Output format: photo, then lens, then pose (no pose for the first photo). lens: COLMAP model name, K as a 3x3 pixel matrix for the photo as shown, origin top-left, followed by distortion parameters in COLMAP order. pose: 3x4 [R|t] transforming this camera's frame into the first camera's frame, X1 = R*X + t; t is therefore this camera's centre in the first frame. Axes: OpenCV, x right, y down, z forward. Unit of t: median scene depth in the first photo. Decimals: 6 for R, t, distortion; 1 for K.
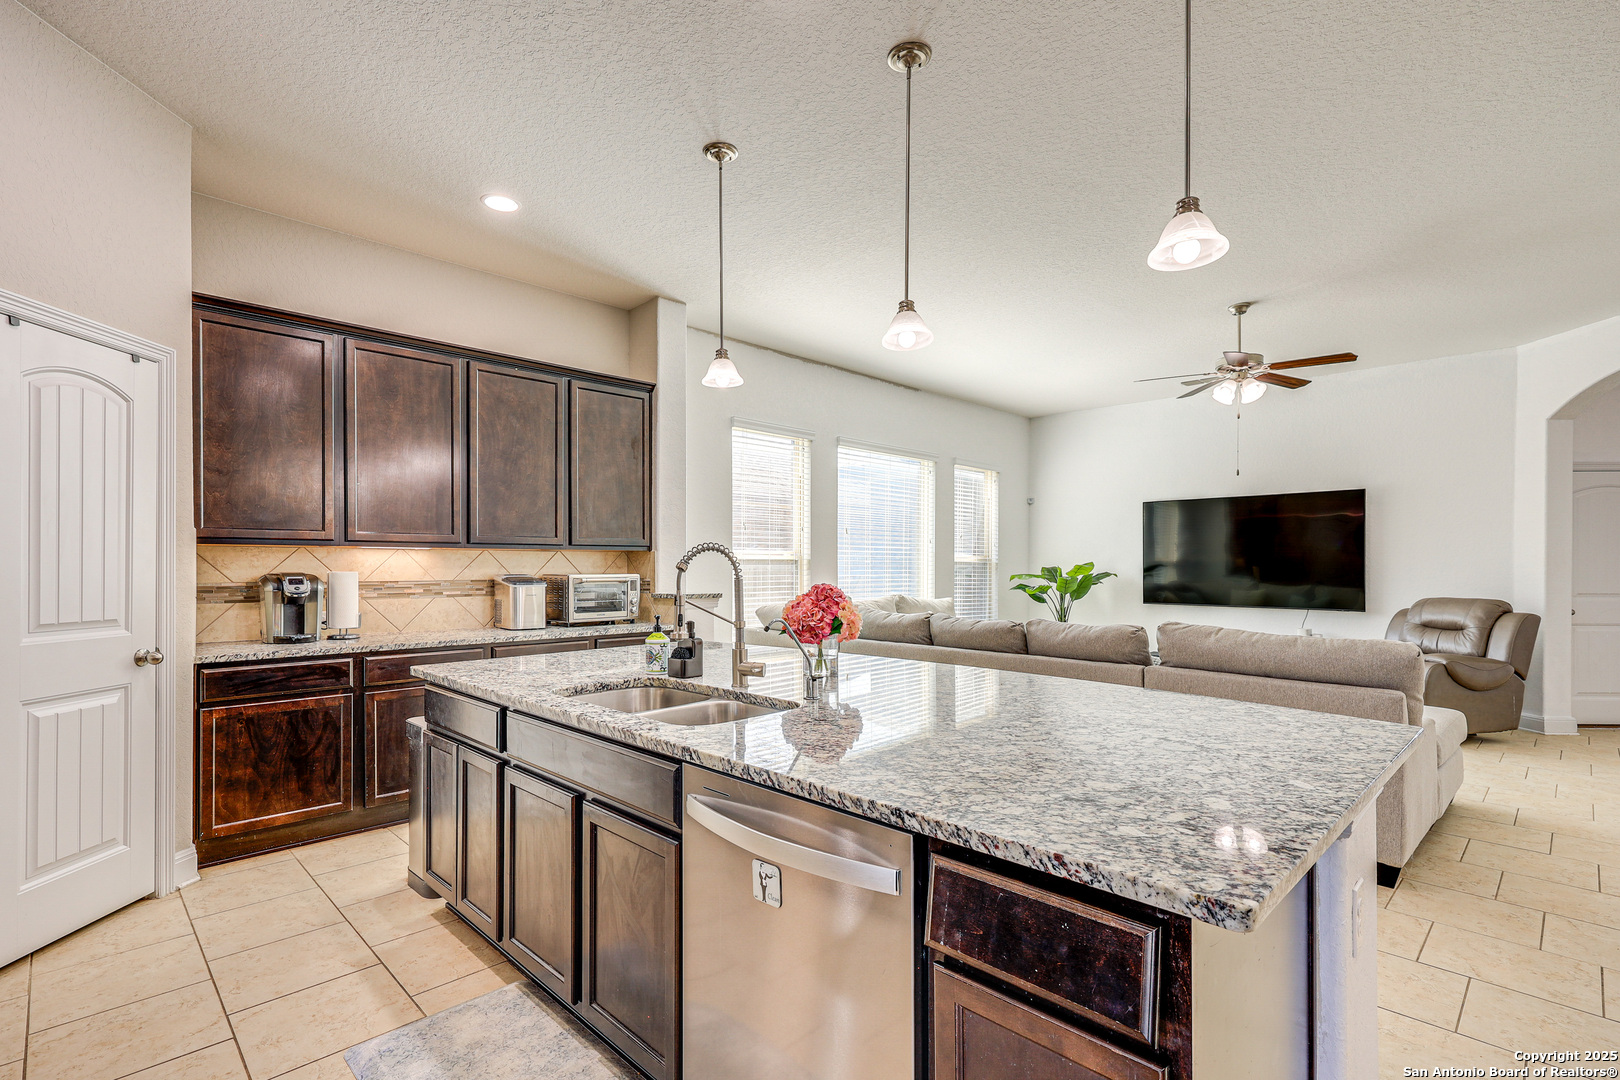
lens RADIAL K [[766.5, 0, 826.7], [0, 766.5, 552.3], [0, 0, 1]] dist [-0.004708, -0.000016]
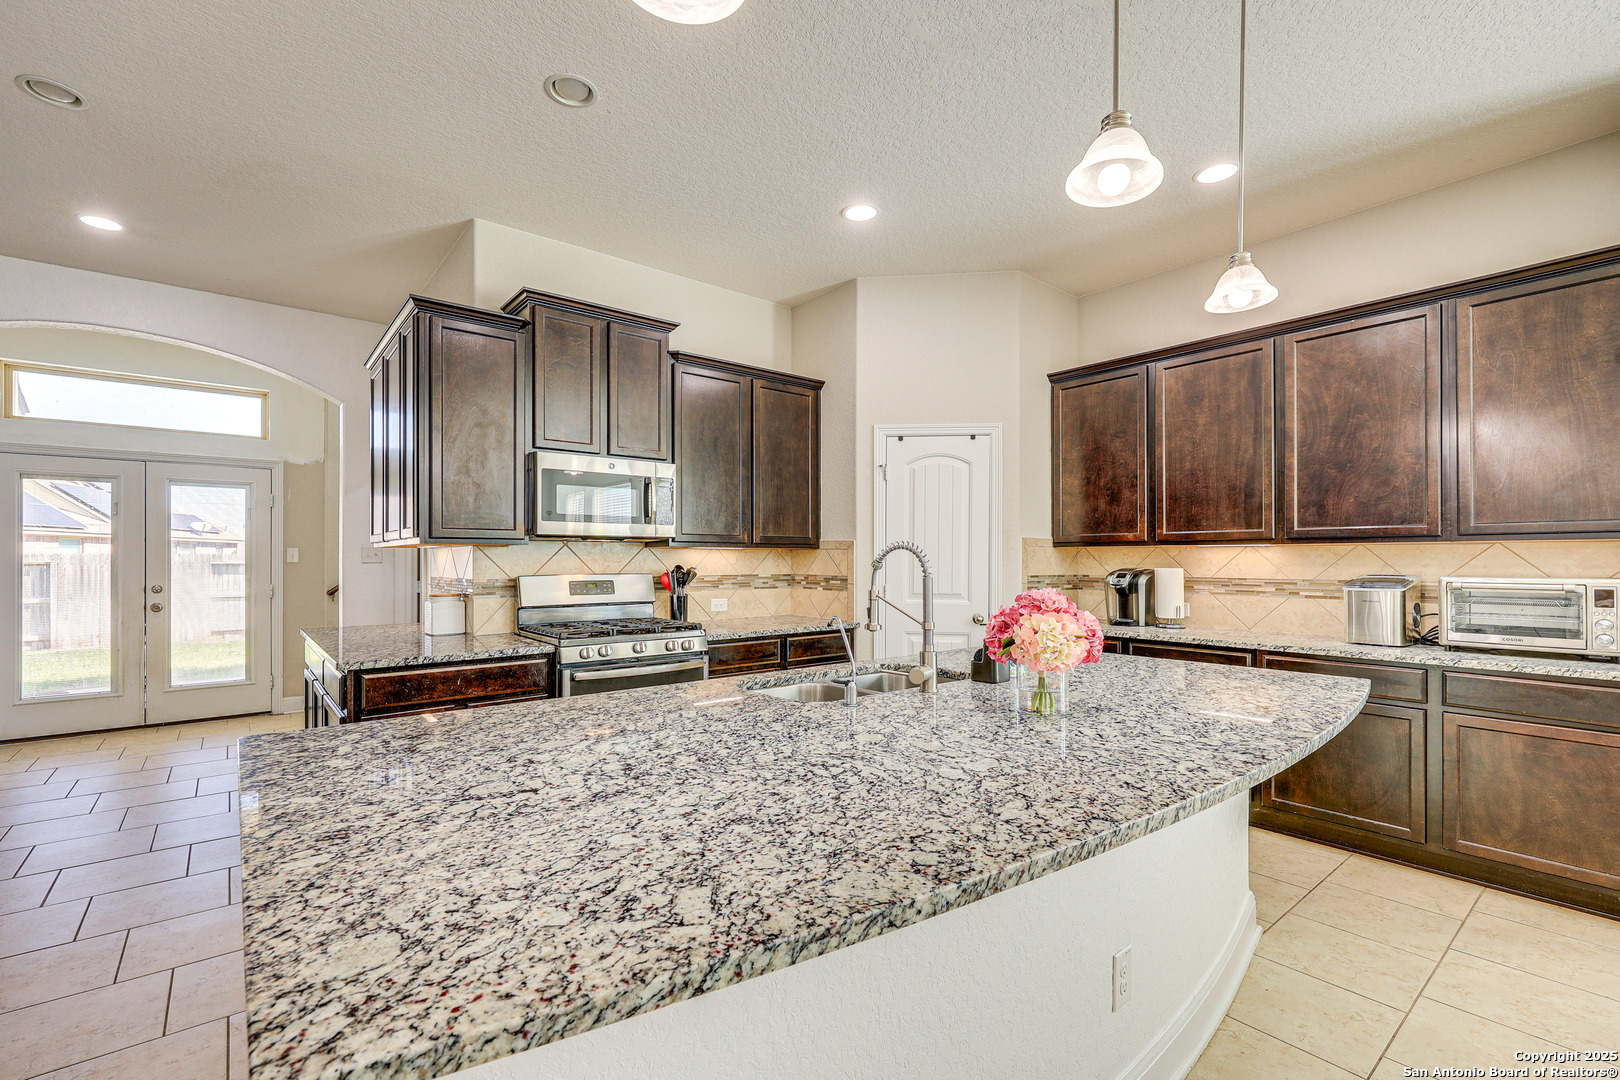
lens RADIAL K [[703.7, 0, 789.1], [0, 703.7, 559.5], [0, 0, 1]] dist [0.020430, -0.000189]
pose [[-0.125022, 0.001071, -0.992153, 0.374439], [0.017434, 0.999847, -0.001117, 0.002911], [0.992001, -0.017437, -0.125021, 0.449209]]
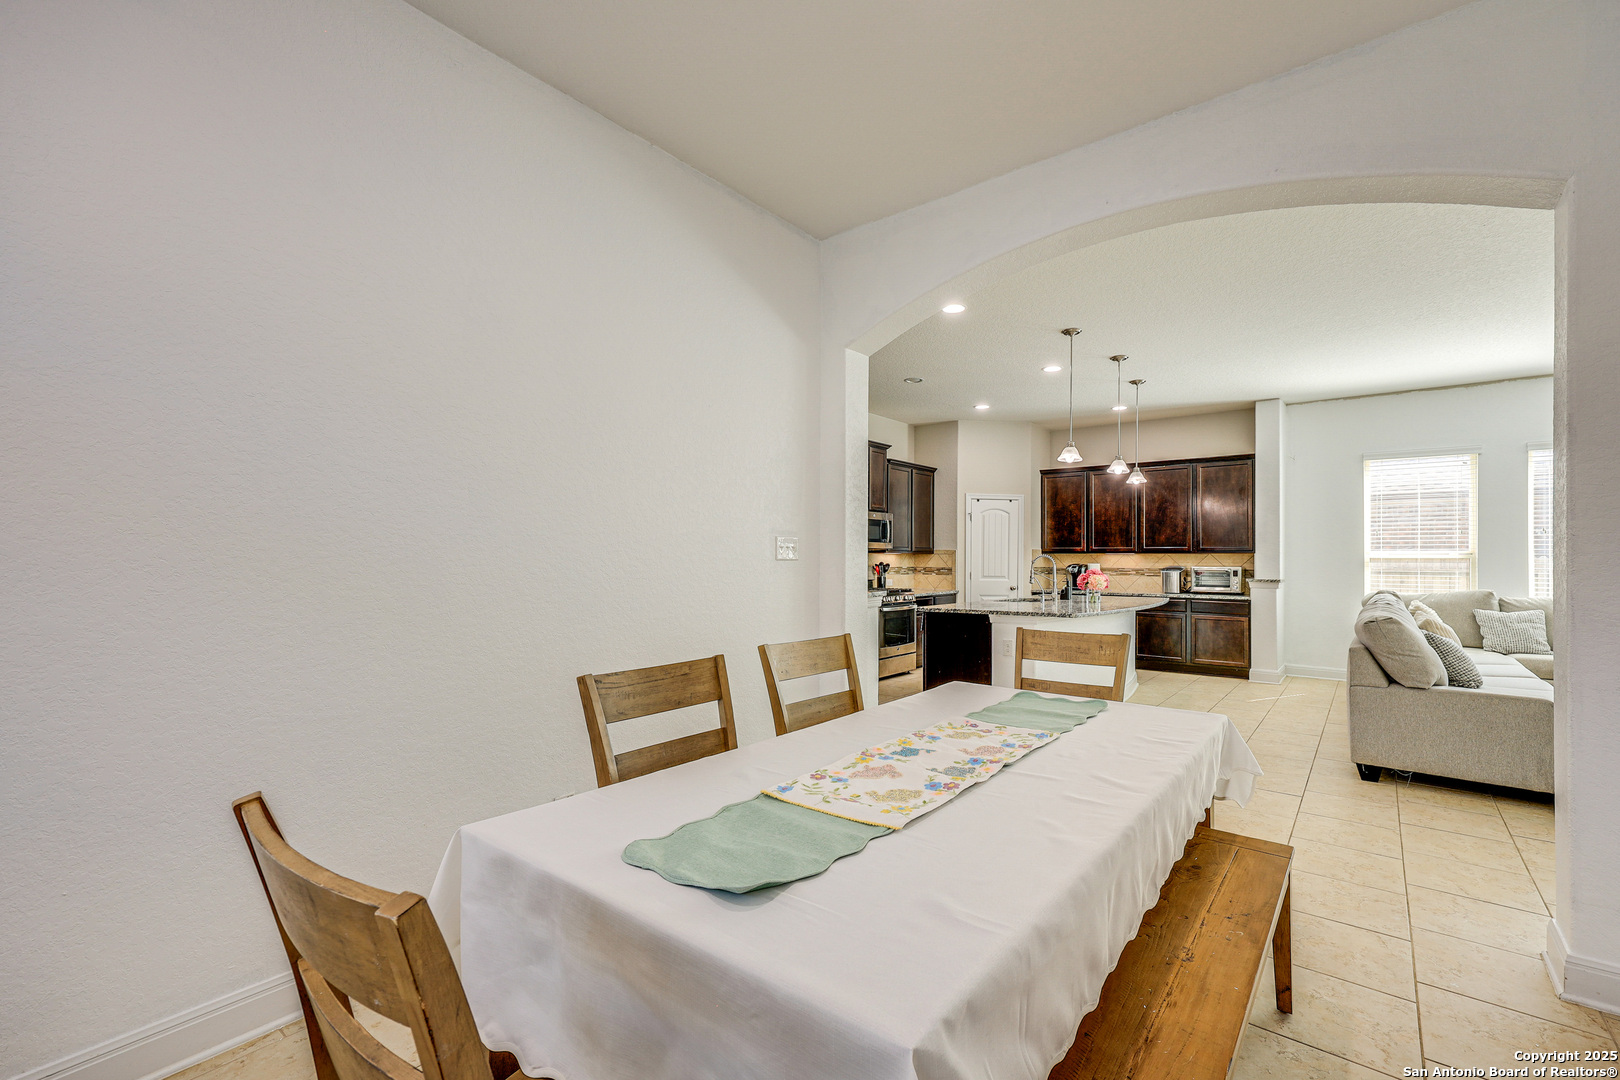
lens RADIAL K [[723.5, 0, 829.7], [0, 723.5, 563.3], [0, 0, 1]] dist [-0.026228, 0.018879]
pose [[0.129889, 0.006473, -0.991507, 1.255780], [0.013803, 0.999870, 0.008336, -0.006156], [0.991432, -0.014769, 0.129783, -0.131094]]
